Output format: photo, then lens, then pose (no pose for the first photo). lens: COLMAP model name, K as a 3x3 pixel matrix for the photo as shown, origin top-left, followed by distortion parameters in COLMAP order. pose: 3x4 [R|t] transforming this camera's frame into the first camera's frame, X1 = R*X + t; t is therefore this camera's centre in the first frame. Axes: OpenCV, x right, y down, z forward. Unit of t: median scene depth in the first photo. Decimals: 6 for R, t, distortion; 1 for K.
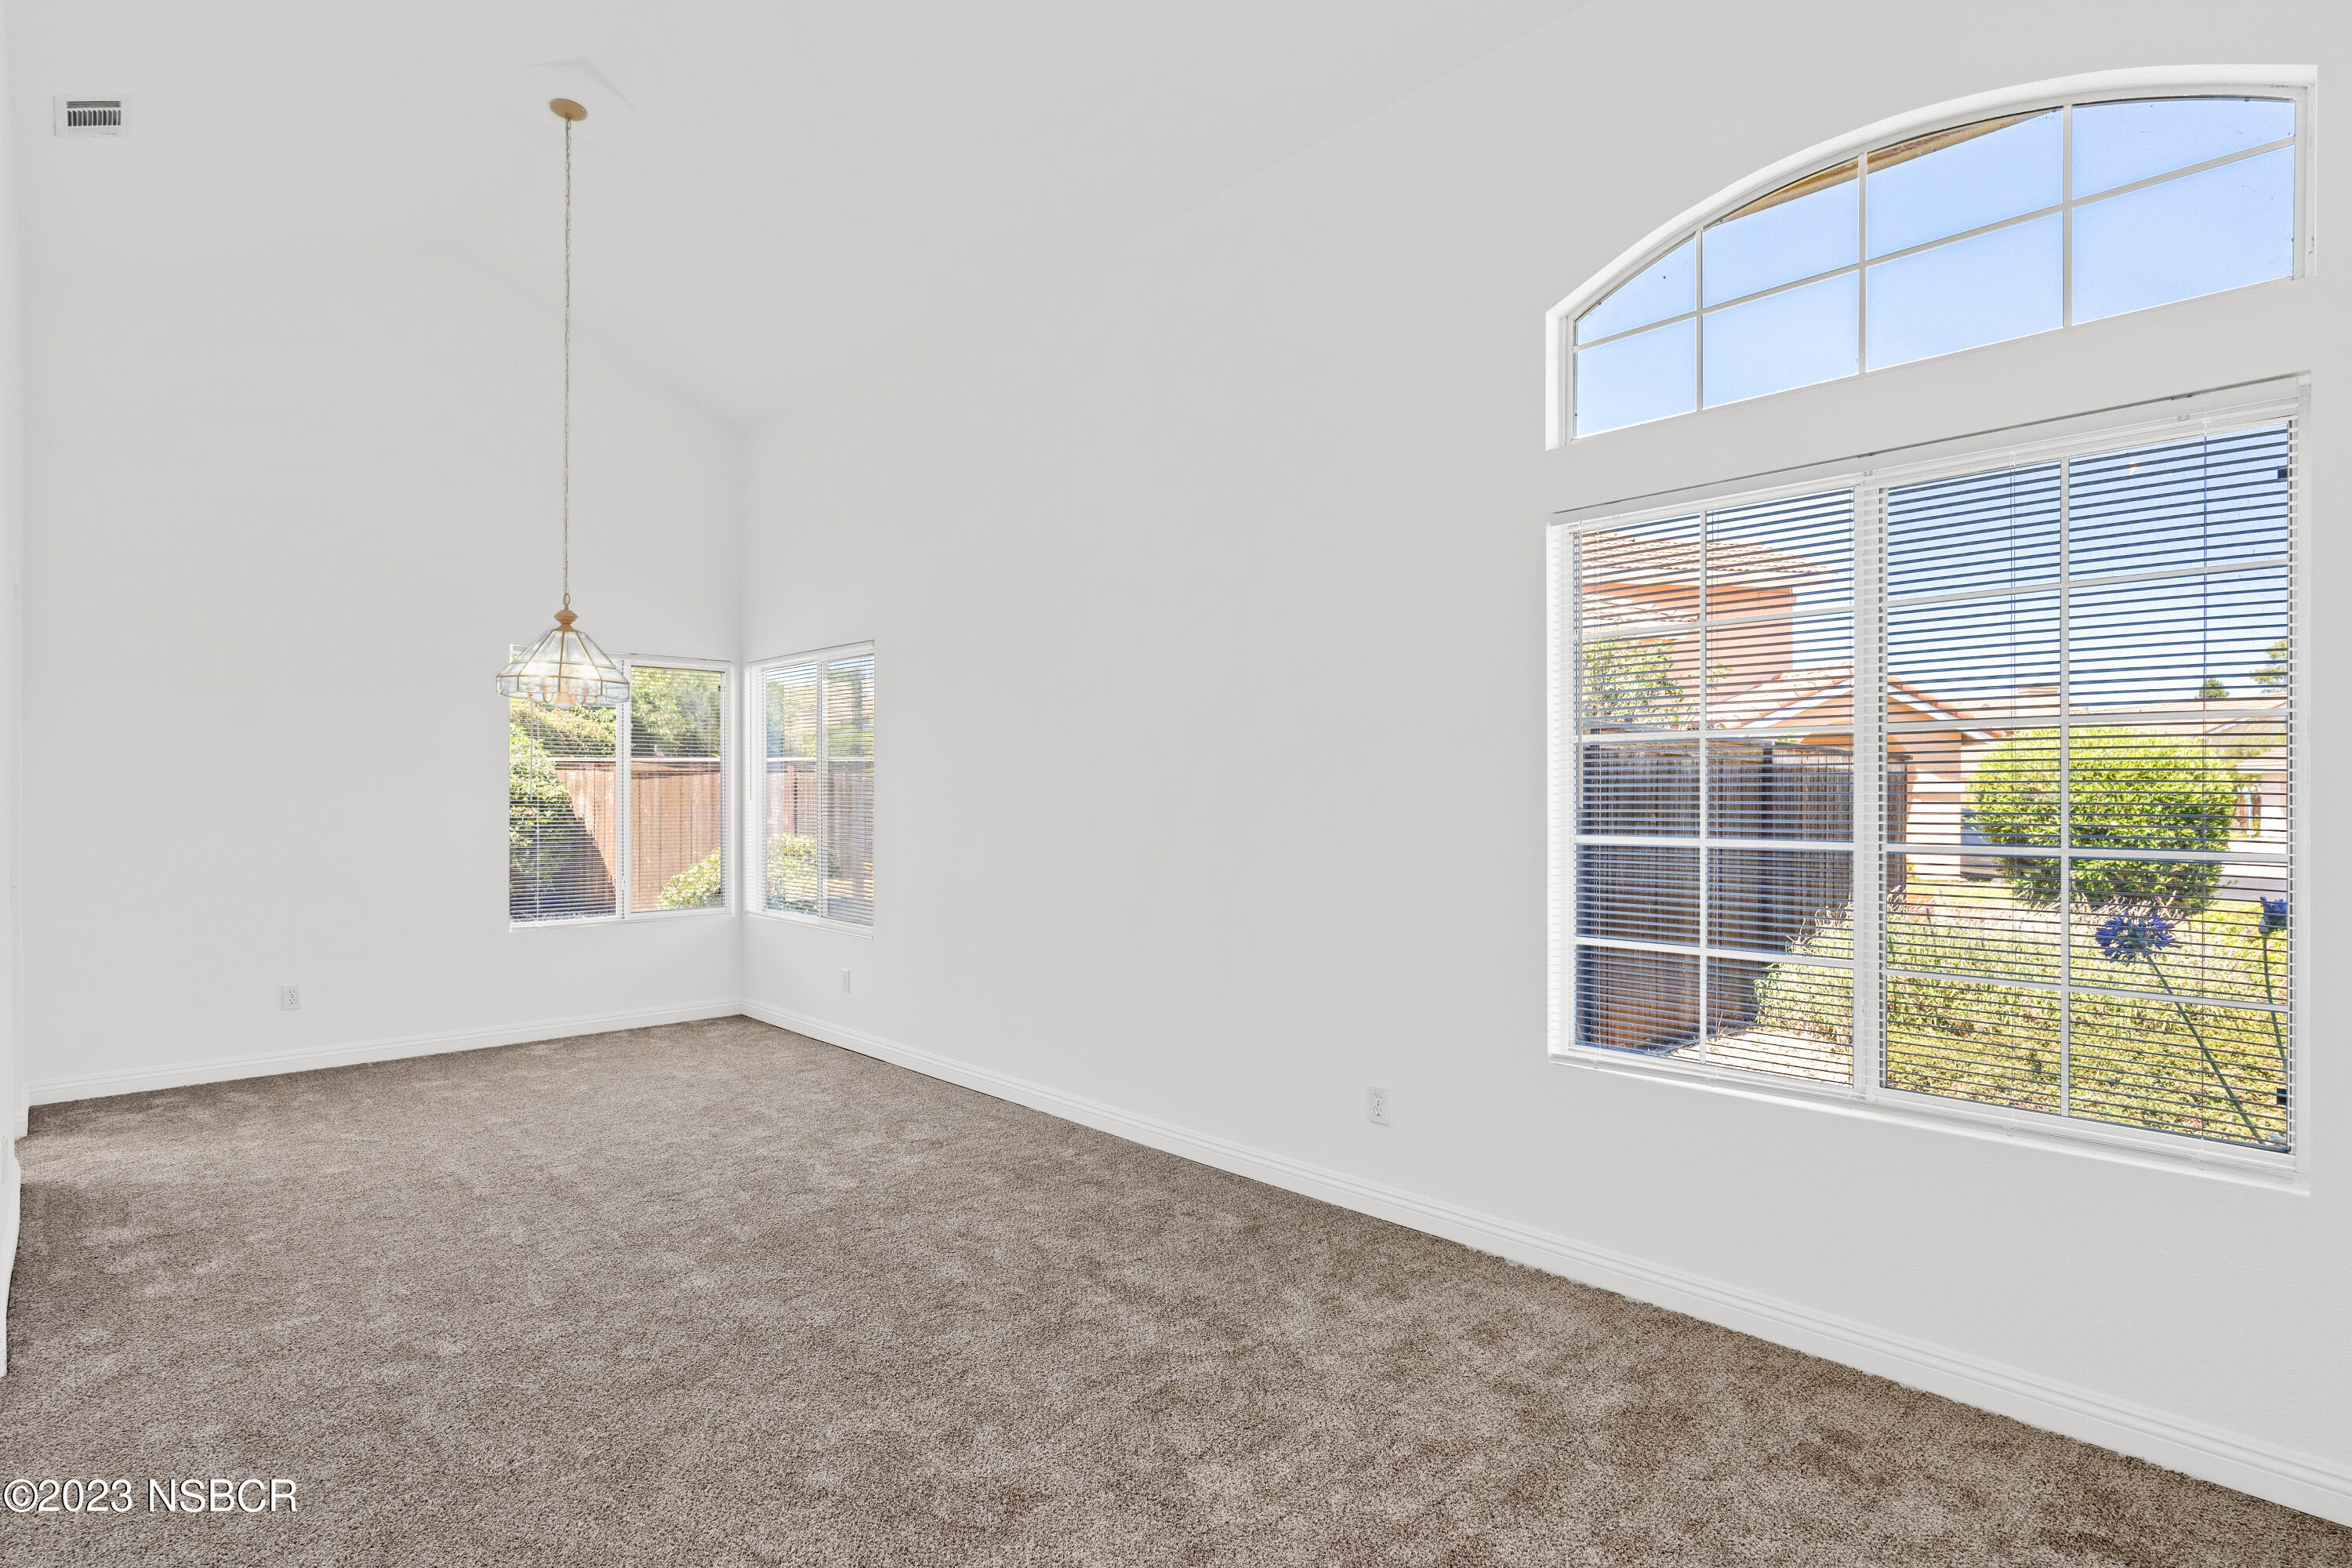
lens RADIAL K [[1183.4, 0, 1171.5], [0, 1183.4, 790.6], [0, 0, 1]] dist [-0.000343, -0.000095]
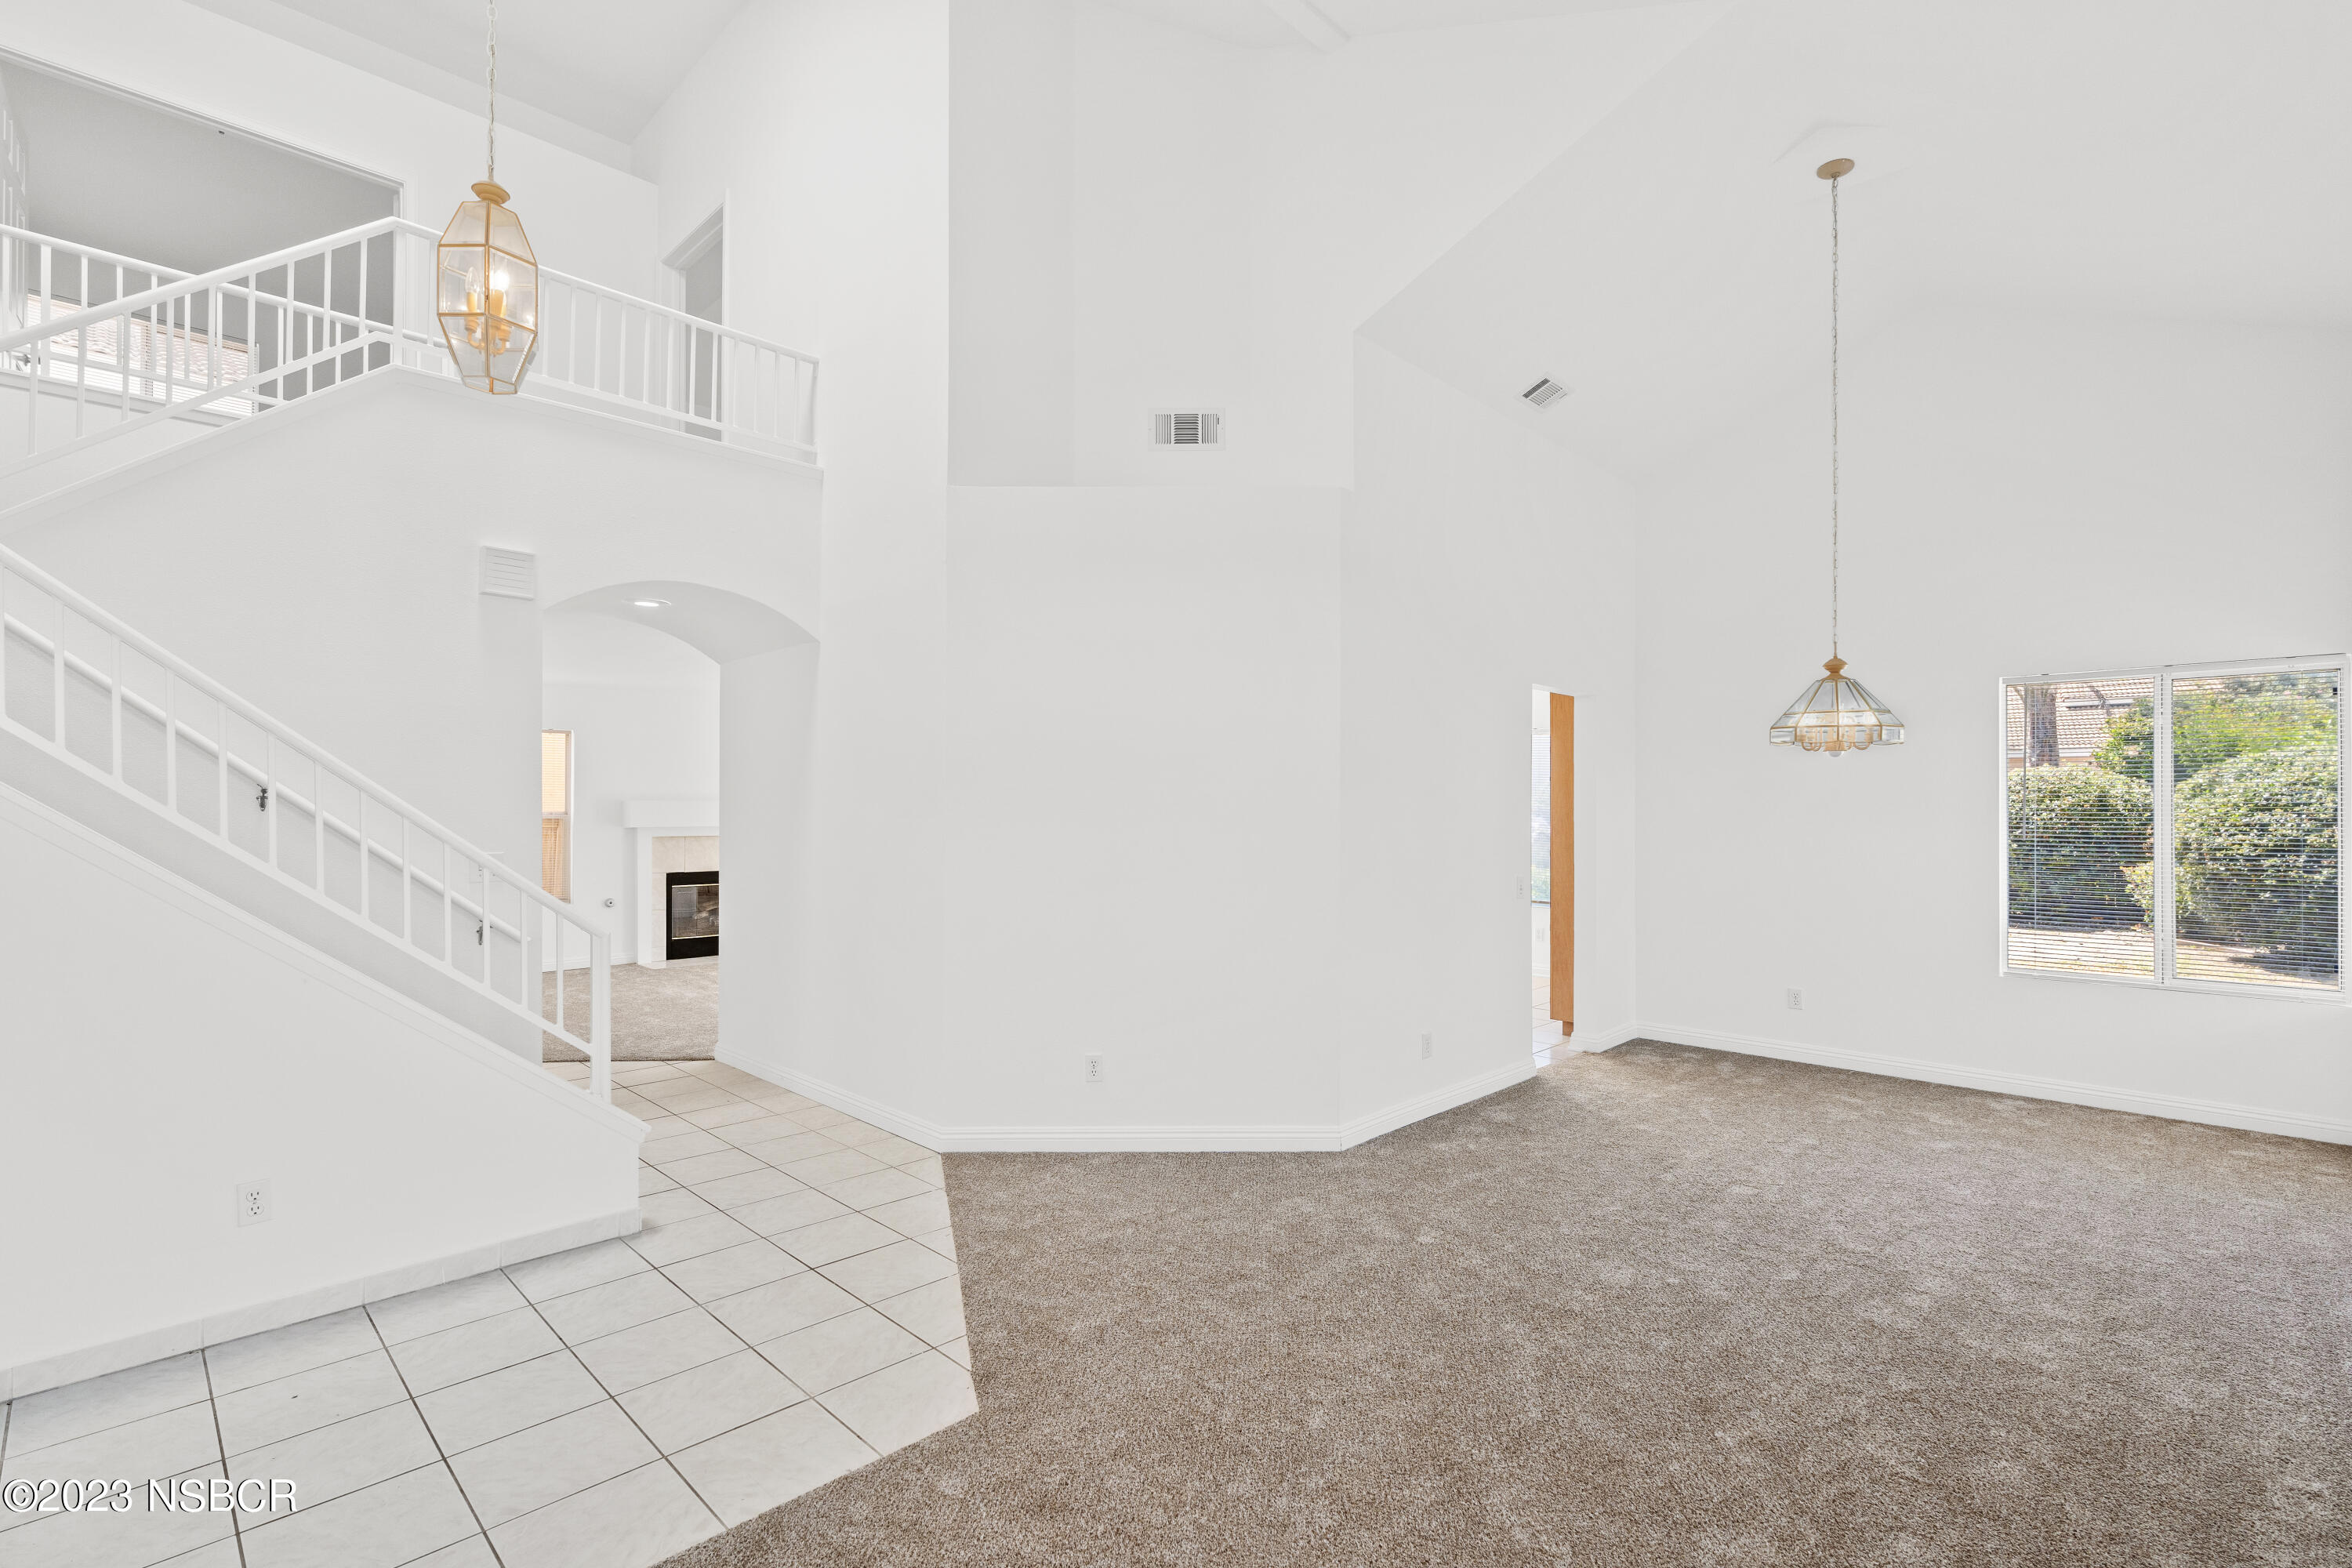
lens RADIAL K [[1082.3, 0, 1171.4], [0, 1082.3, 794.7], [0, 0, 1]] dist [-0.000763, -0.000501]
pose [[0.022984, -0.011431, -0.999670, 0.460618], [0.002391, 0.999932, -0.011379, -0.029046], [0.999733, -0.002129, 0.023010, 0.457434]]
